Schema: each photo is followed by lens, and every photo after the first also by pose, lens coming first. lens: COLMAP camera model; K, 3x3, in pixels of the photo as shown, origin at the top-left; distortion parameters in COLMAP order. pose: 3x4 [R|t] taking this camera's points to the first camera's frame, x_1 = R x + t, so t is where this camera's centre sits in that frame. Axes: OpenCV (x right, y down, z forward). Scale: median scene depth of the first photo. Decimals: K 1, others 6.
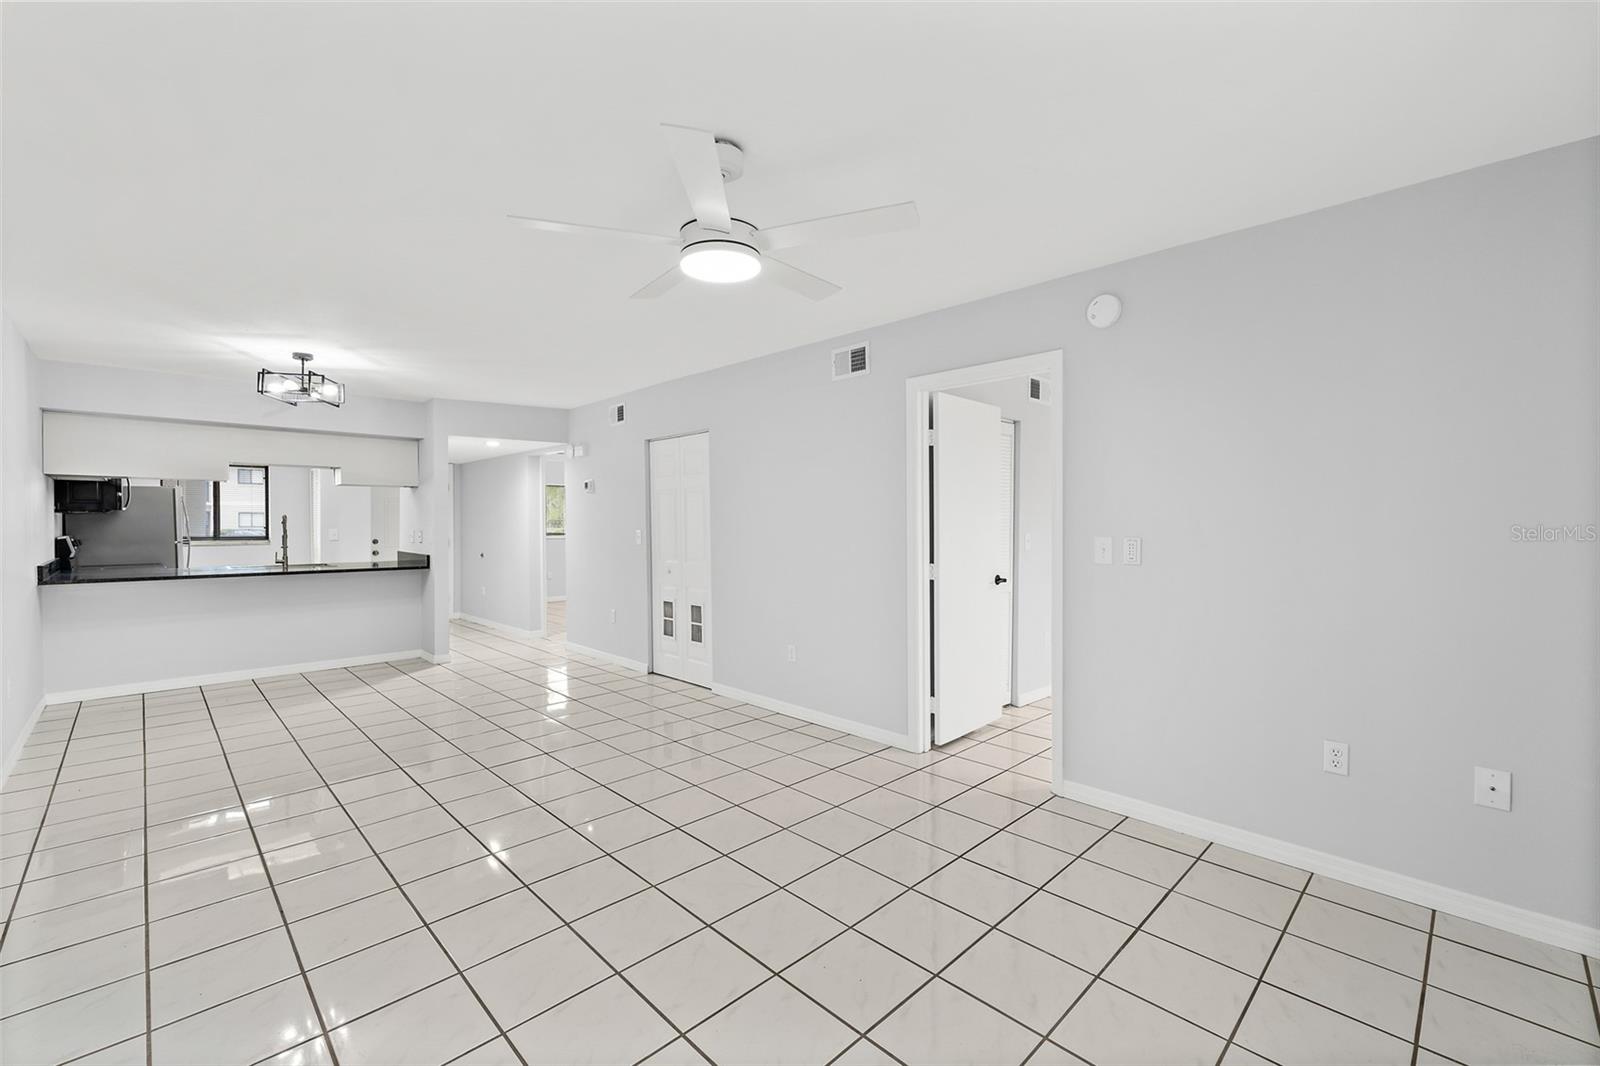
lens RADIAL K [[672.2, 0, 795.6], [0, 672.2, 530.9], [0, 0, 1]] dist [0.004022, -0.000031]
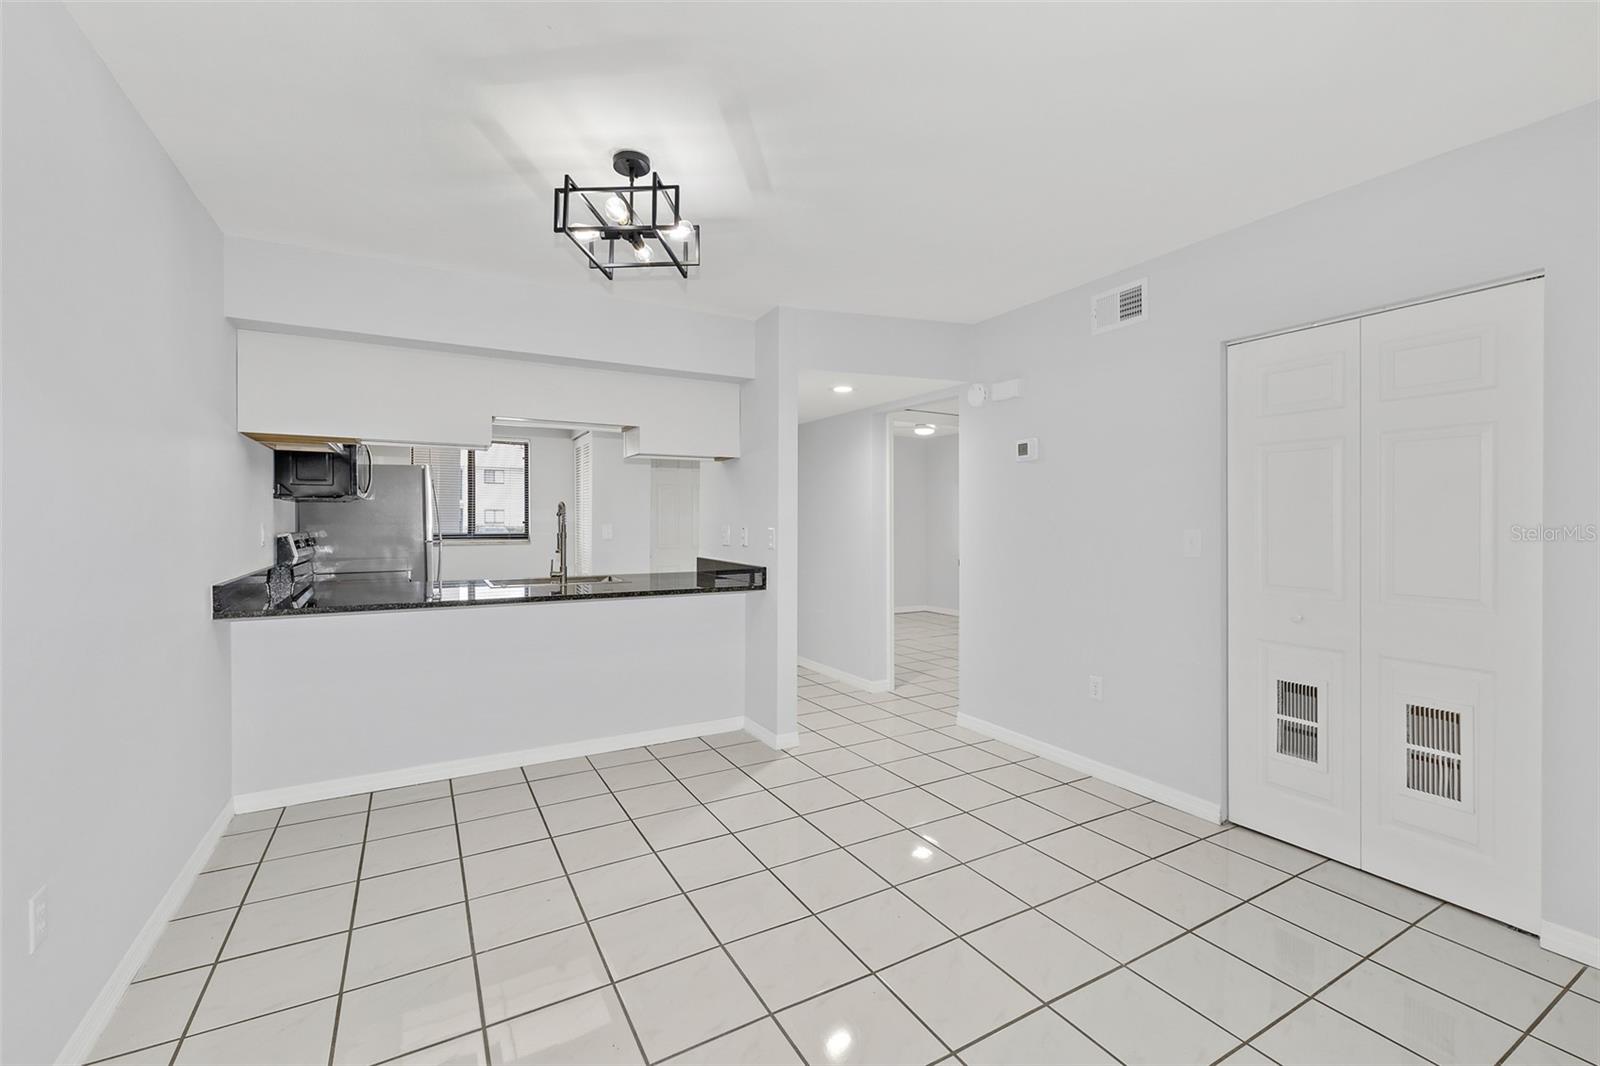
lens RADIAL K [[672.2, 0, 799.5], [0, 672.2, 524.3], [0, 0, 1]] dist [0.004022, -0.000031]
pose [[0.968235, 0.003007, -0.250023, -0.382041], [-0.004290, 0.999980, -0.004589, -0.000357], [0.250005, 0.005515, 0.968229, 0.439727]]
